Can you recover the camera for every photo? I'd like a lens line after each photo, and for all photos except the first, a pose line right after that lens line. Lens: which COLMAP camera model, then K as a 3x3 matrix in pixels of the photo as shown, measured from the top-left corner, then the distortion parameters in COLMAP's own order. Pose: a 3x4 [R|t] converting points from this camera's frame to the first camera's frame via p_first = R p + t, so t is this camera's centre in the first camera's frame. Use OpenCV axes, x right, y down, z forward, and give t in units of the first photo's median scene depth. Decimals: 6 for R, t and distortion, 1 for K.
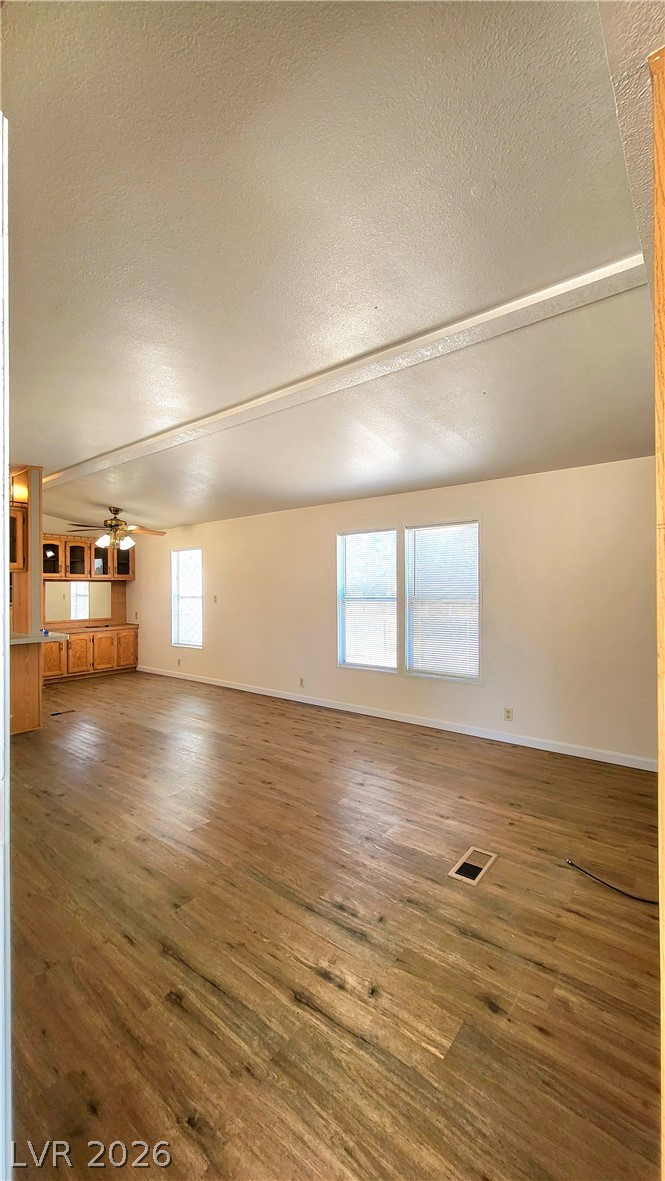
lens RADIAL K [[467.1, 0, 332.7], [0, 467.1, 588.7], [0, 0, 1]] dist [0.004978, -0.001508]
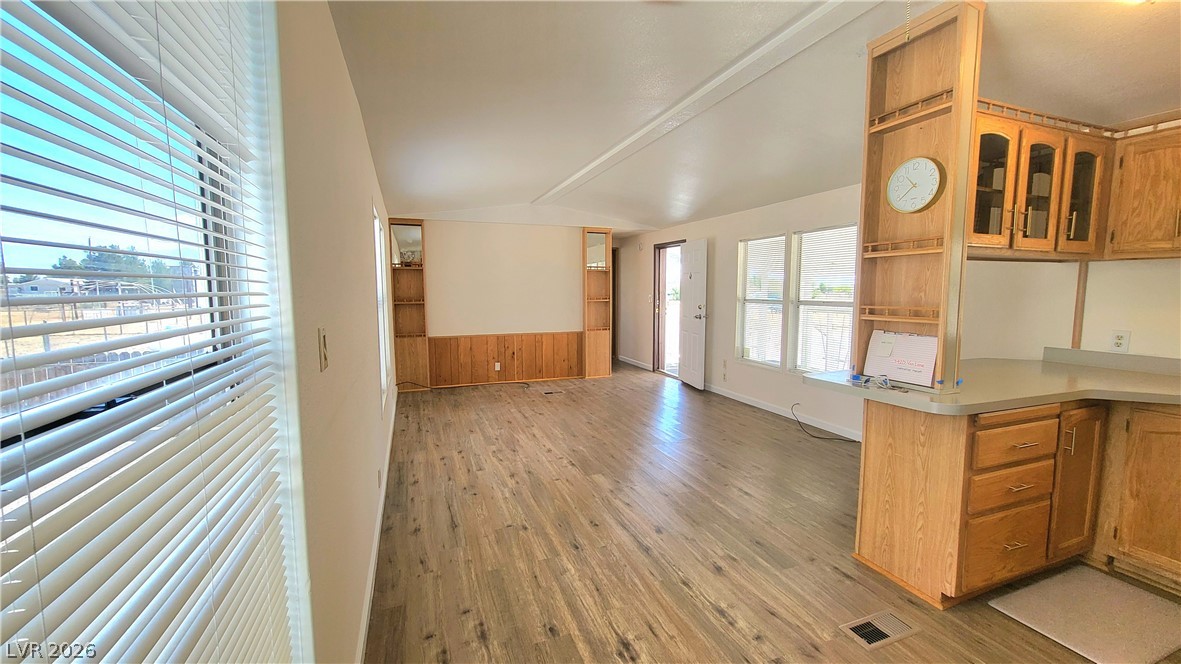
lens RADIAL K [[470.1, 0, 593.2], [0, 470.1, 336.4], [0, 0, 1]] dist [0.002731, -0.001006]
pose [[-0.861014, -0.042613, 0.506793, -0.901664], [0.007579, 0.995298, 0.096564, 0.000038], [-0.508525, 0.086984, -0.856643, 2.271491]]
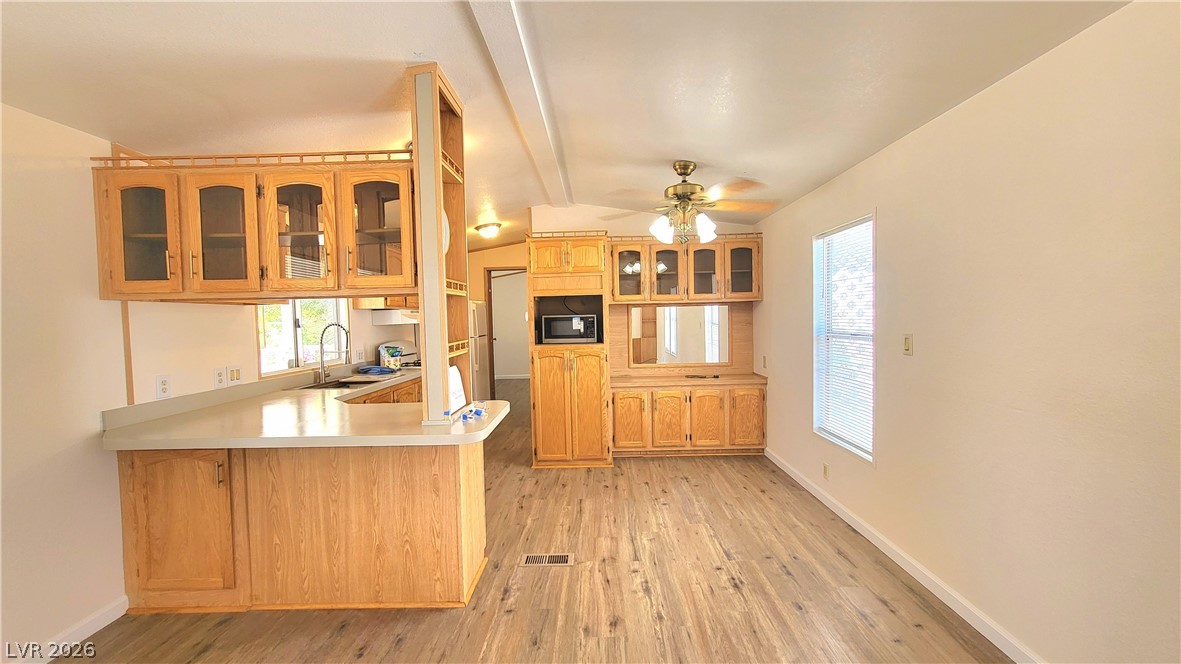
lens RADIAL K [[470.1, 0, 589.7], [0, 470.1, 335.5], [0, 0, 1]] dist [0.002731, -0.001006]
pose [[0.606279, 0.026512, -0.794810, -0.219099], [0.016540, 0.998808, 0.045934, -0.013813], [0.795080, -0.040995, 0.605118, 1.174303]]
